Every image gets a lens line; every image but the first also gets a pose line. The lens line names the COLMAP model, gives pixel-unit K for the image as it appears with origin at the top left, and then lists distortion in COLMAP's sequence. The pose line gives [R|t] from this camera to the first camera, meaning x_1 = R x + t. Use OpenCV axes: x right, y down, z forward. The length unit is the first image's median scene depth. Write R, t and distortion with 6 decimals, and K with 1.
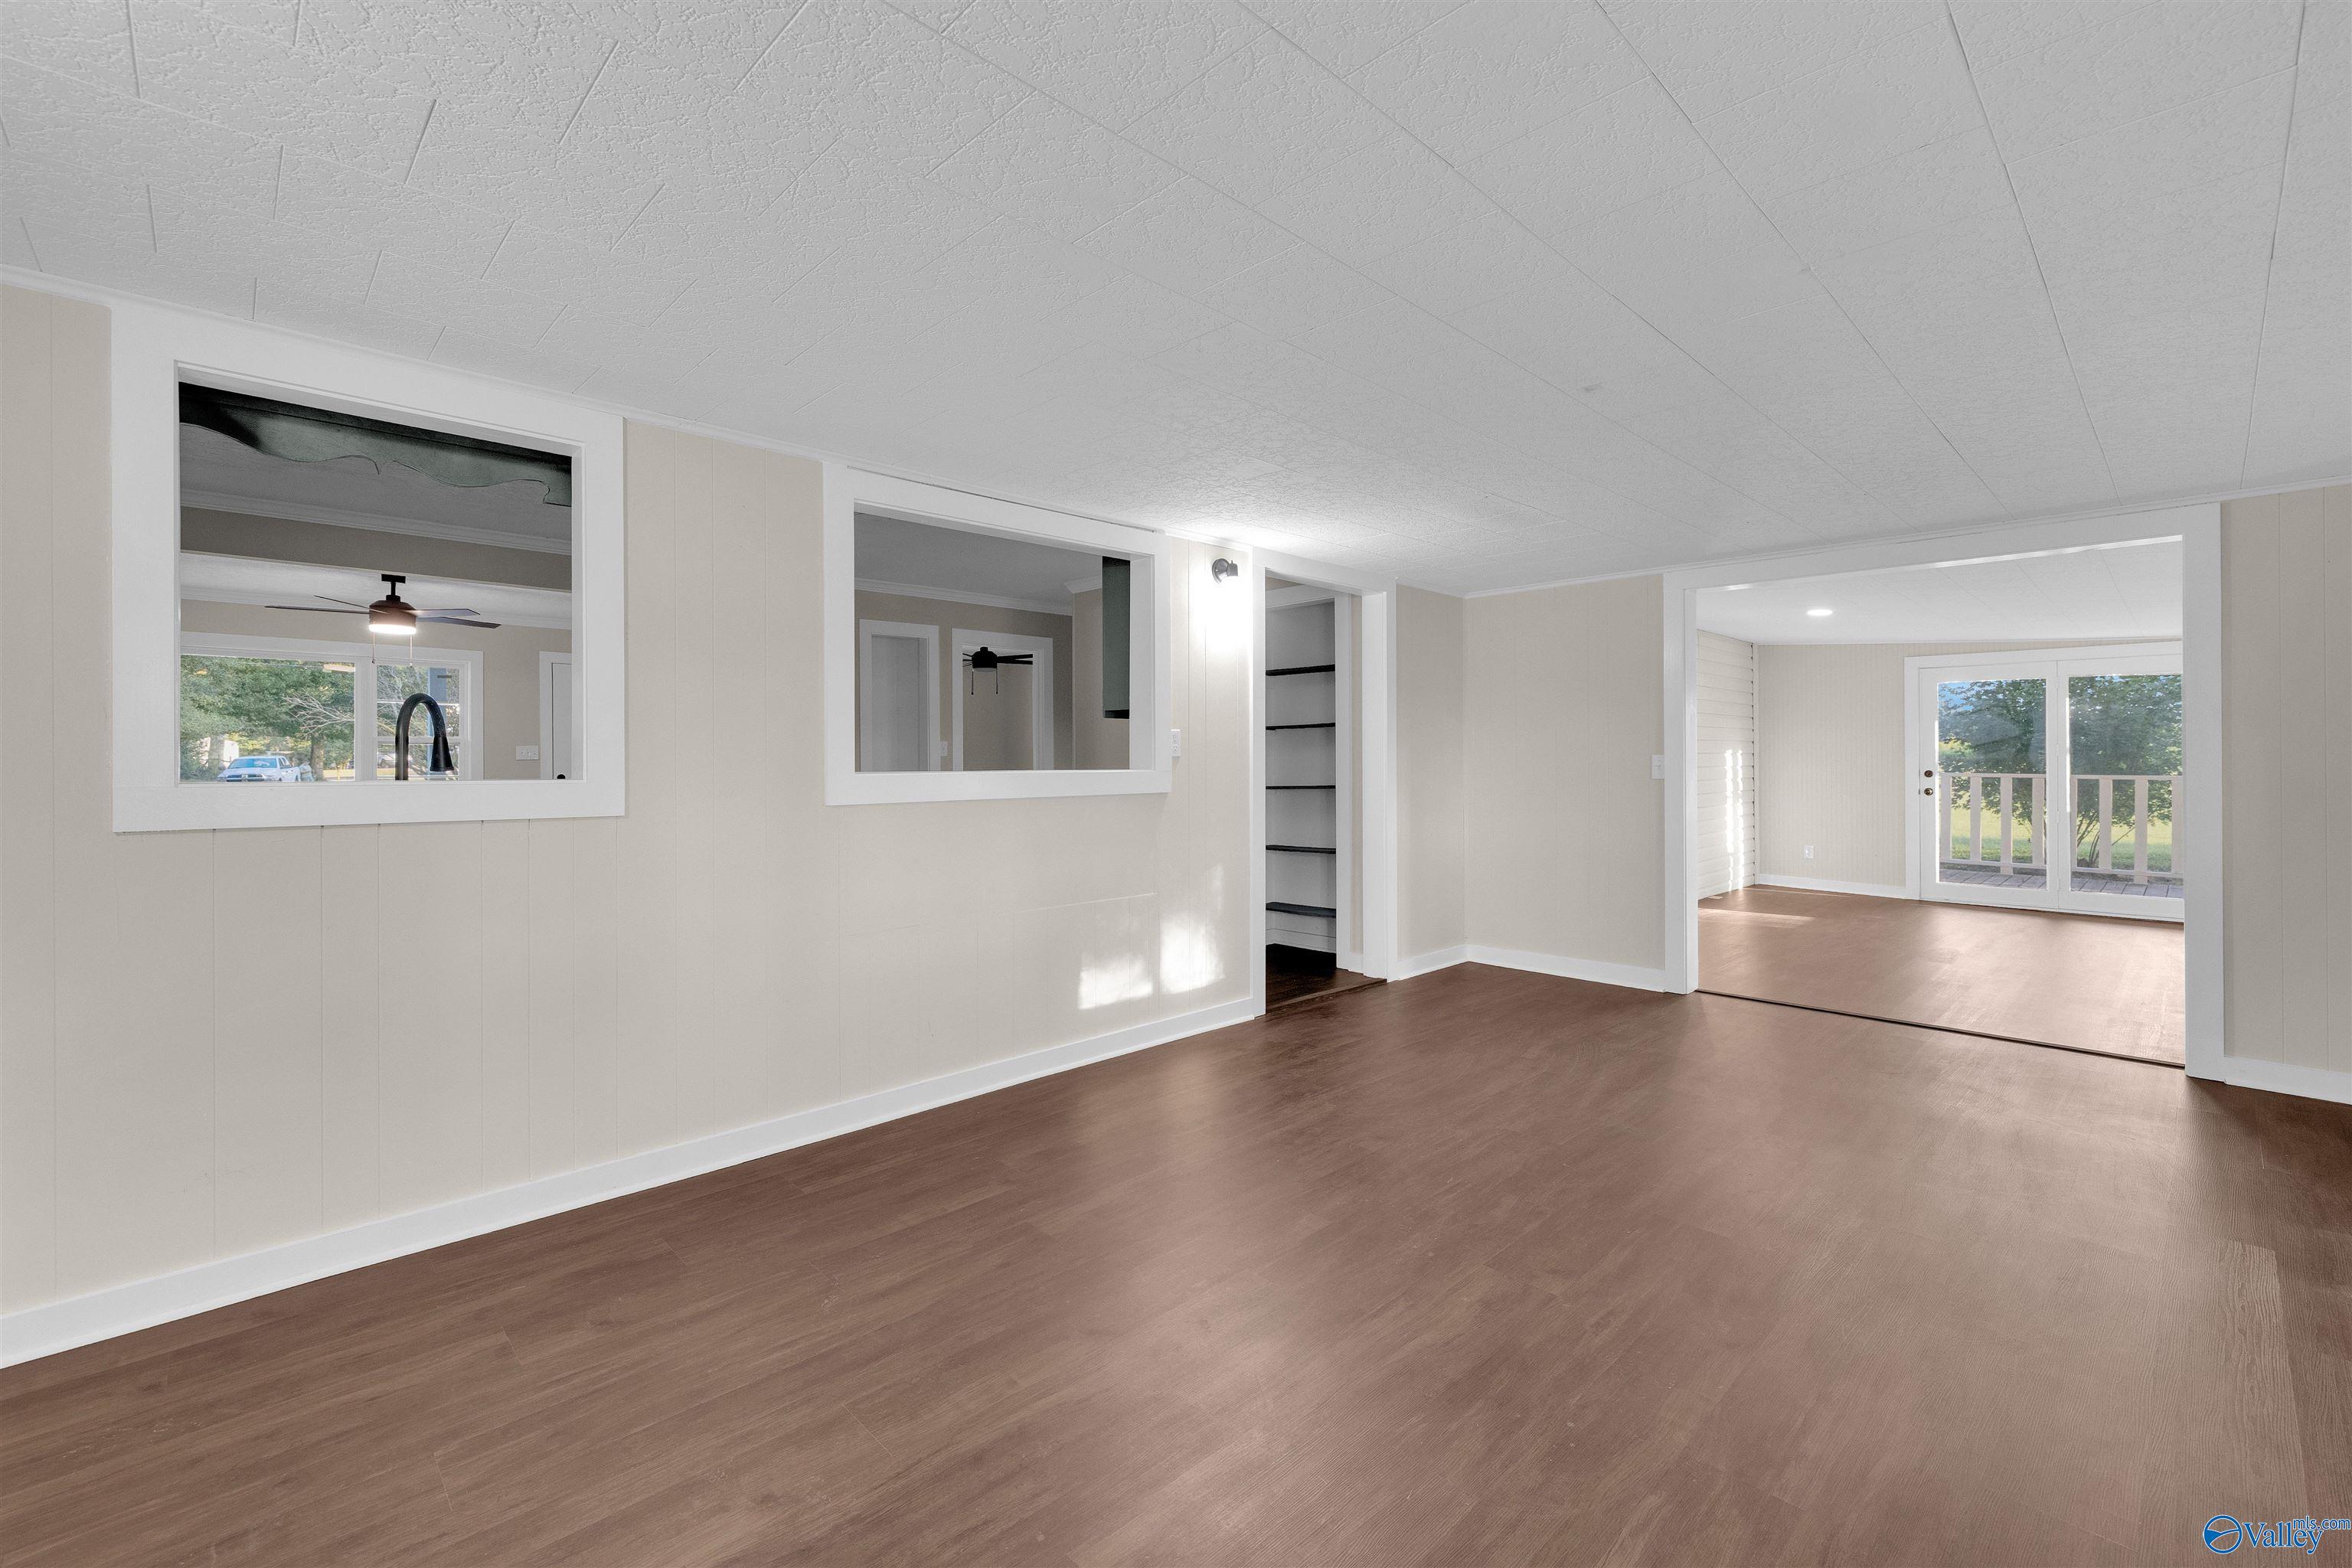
lens RADIAL K [[992.7, 0, 1175.6], [0, 992.7, 774.9], [0, 0, 1]] dist [0.002868, 0.000932]
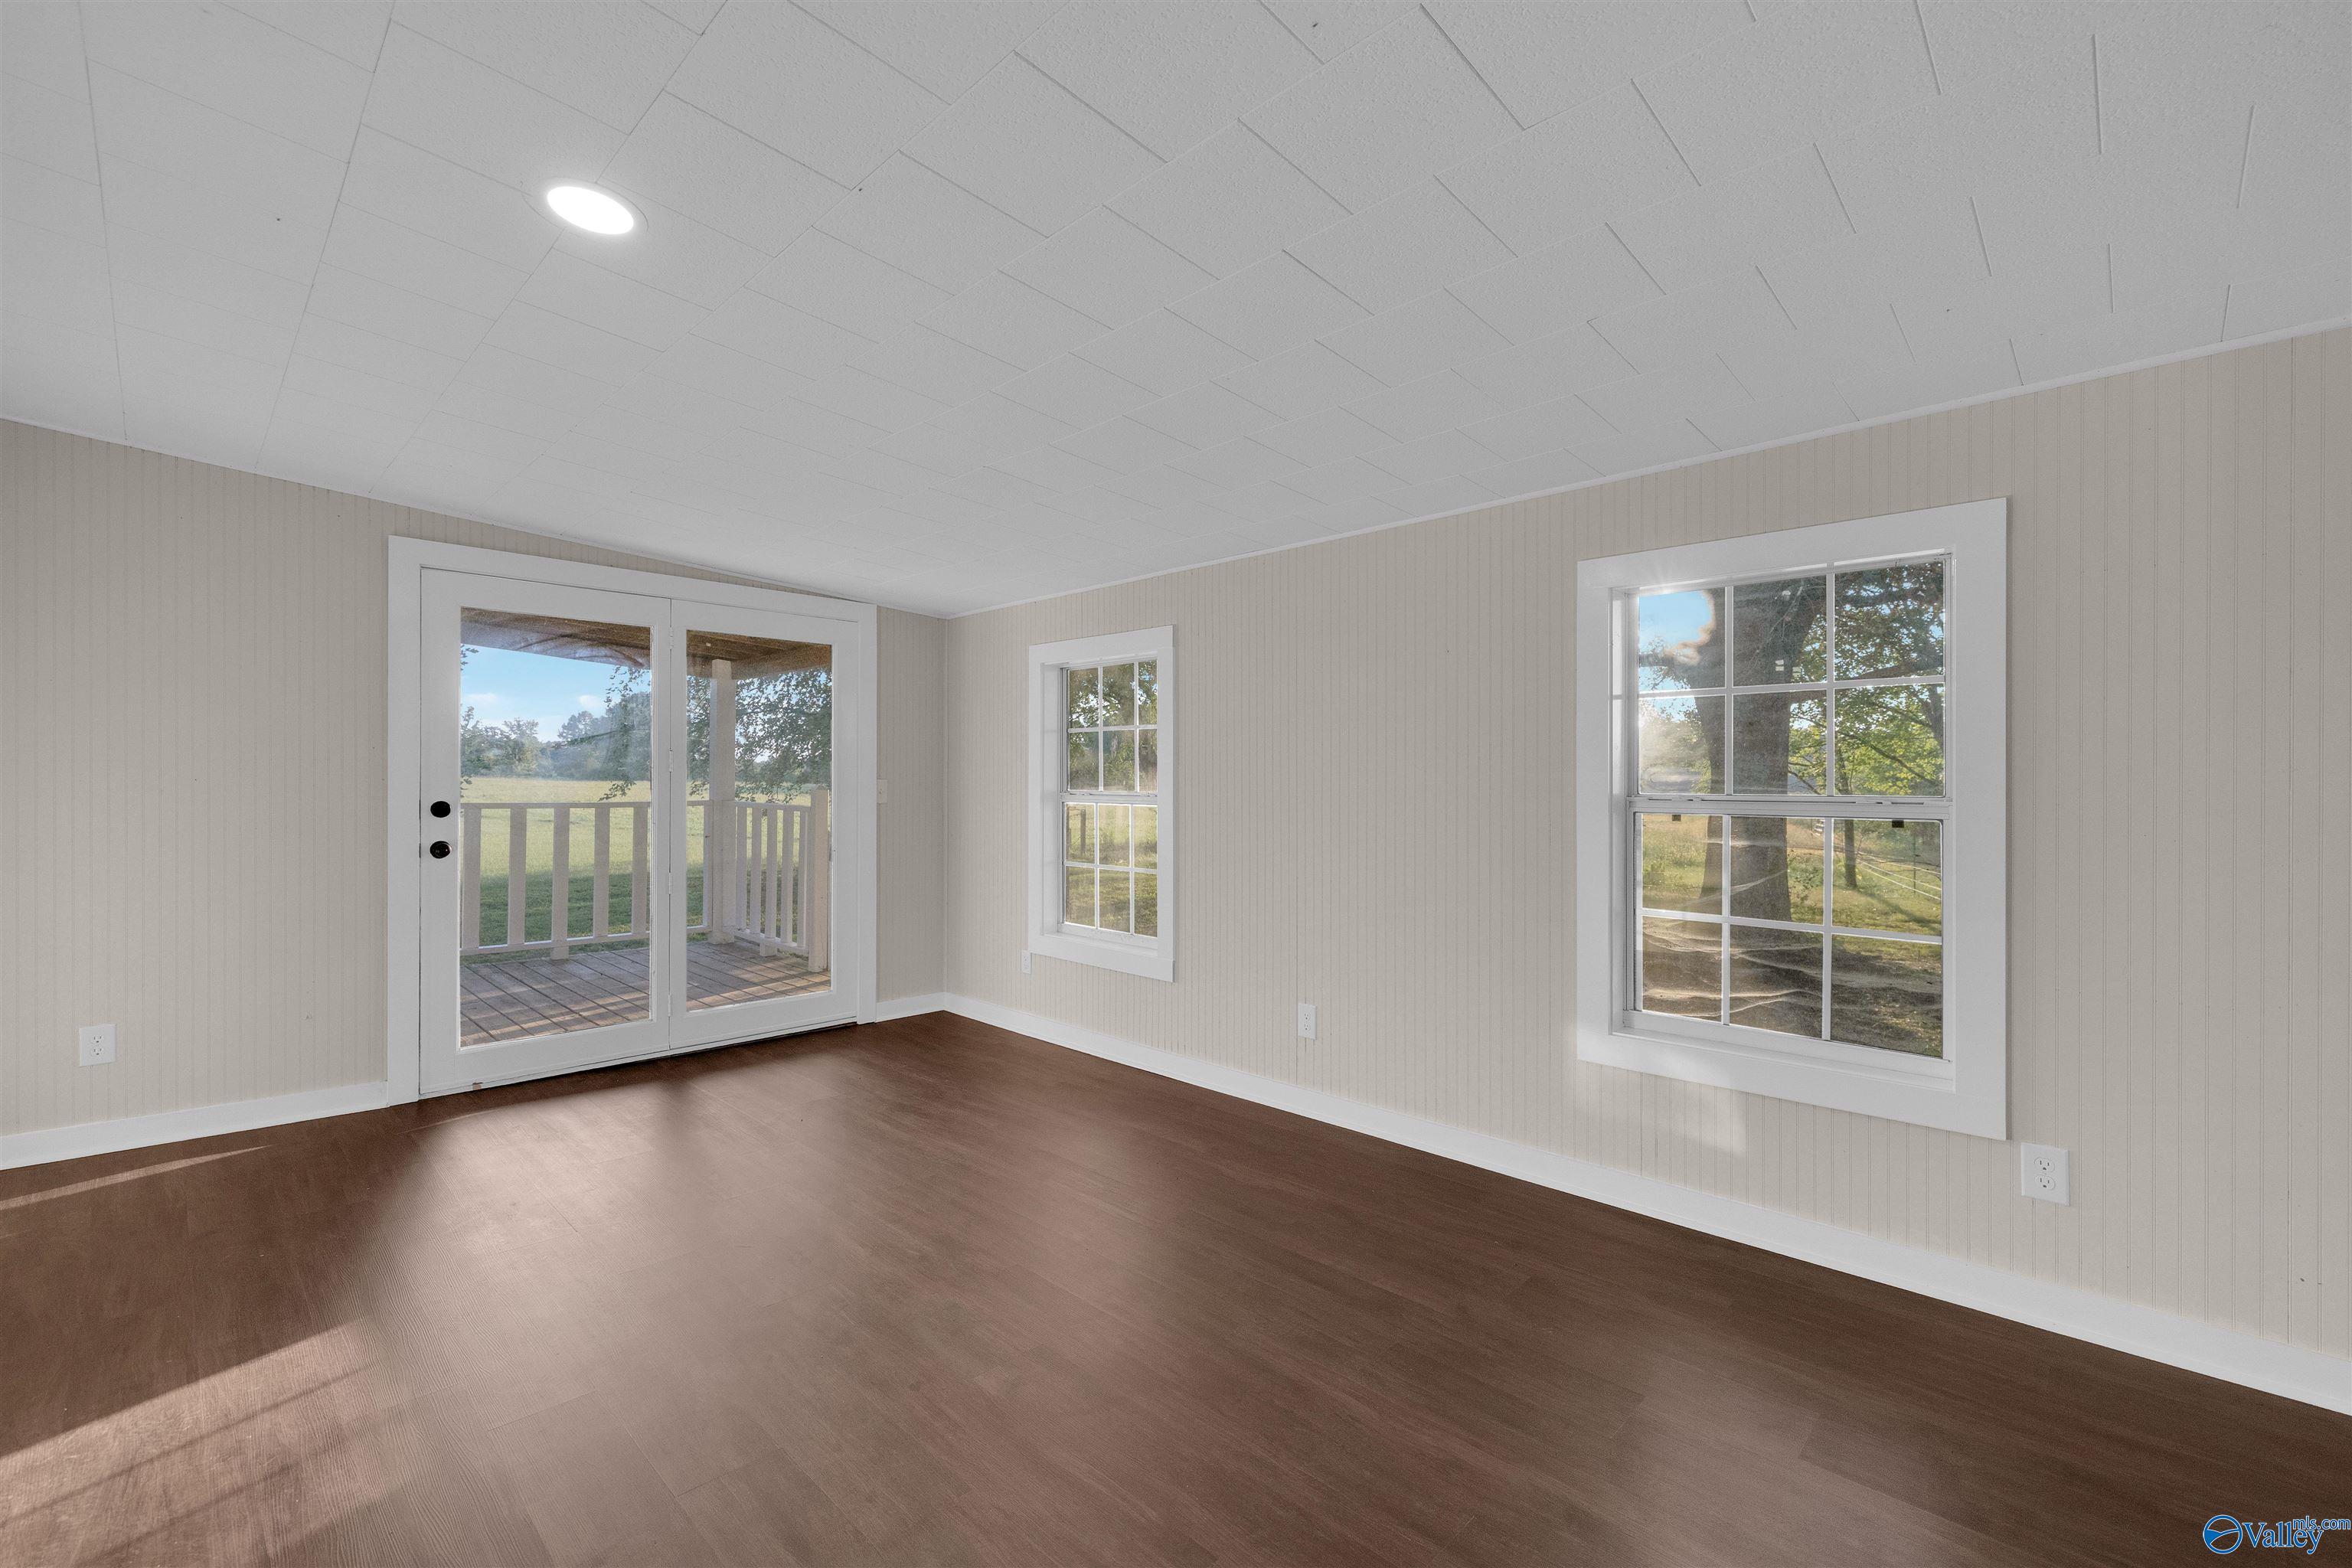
lens RADIAL K [[992.7, 0, 1175.4], [0, 992.7, 783.7], [0, 0, 1]] dist [0.002868, 0.000932]
pose [[-0.035849, 0.001055, 0.999357, 0.302253], [0.000423, 0.999999, -0.001040, -0.011833], [-0.999357, 0.000386, -0.035850, 0.687771]]
